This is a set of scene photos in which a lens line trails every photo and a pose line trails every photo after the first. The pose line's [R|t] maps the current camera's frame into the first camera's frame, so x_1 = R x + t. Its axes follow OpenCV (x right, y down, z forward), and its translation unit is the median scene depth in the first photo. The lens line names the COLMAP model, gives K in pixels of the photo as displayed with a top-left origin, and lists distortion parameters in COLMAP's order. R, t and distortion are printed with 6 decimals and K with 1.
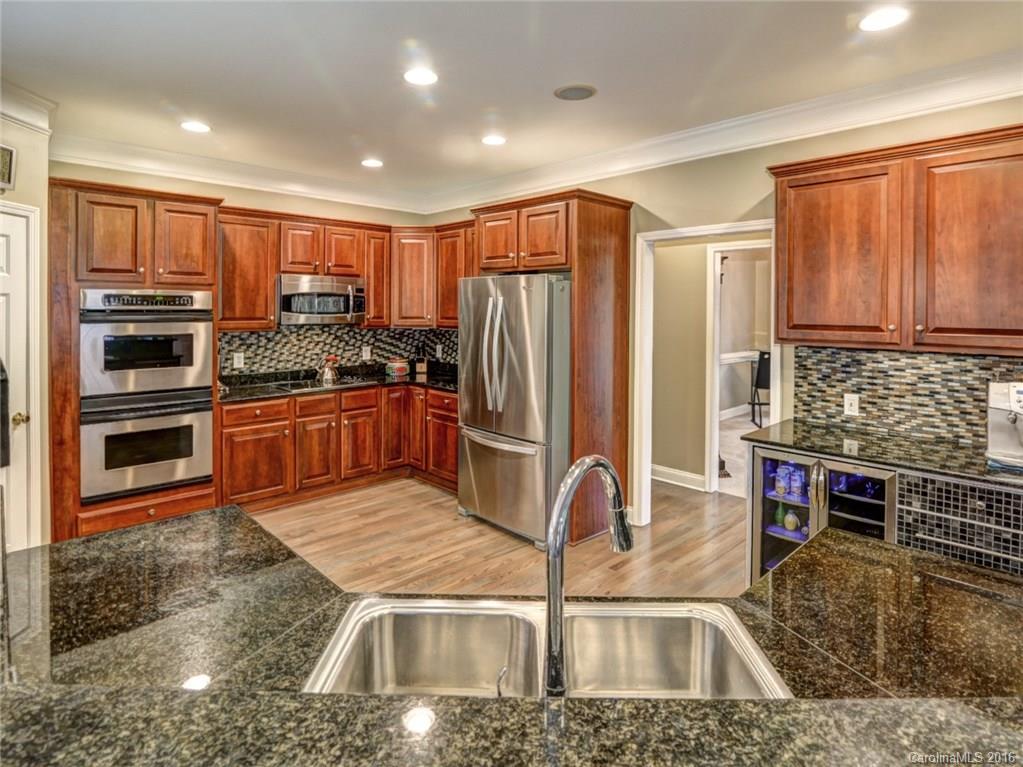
lens RADIAL K [[569.0, 0, 511.5], [0, 569.0, 383.5], [0, 0, 1]] dist [-0.001532, -0.000075]
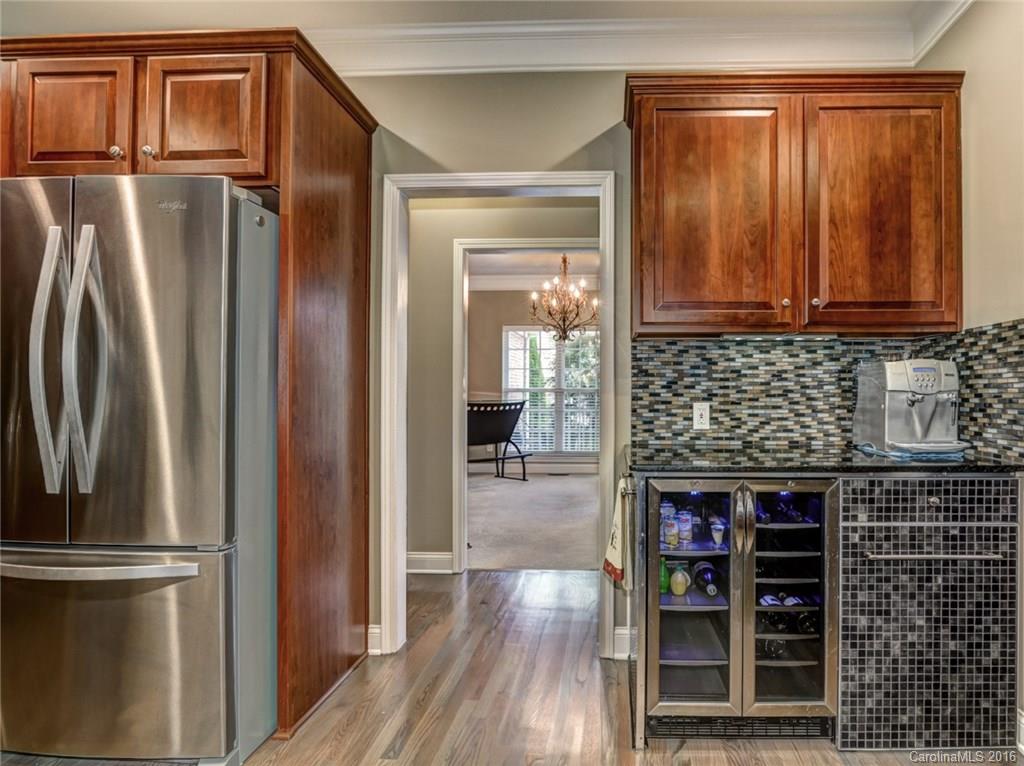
lens RADIAL K [[482.0, 0, 511.6], [0, 482.0, 422.2], [0, 0, 1]] dist [-0.011007, -0.000186]
pose [[0.696136, -0.002058, 0.717907, -0.080537], [0.092123, 0.991985, -0.086485, 0.084378], [-0.711975, 0.126341, 0.690746, 0.761420]]
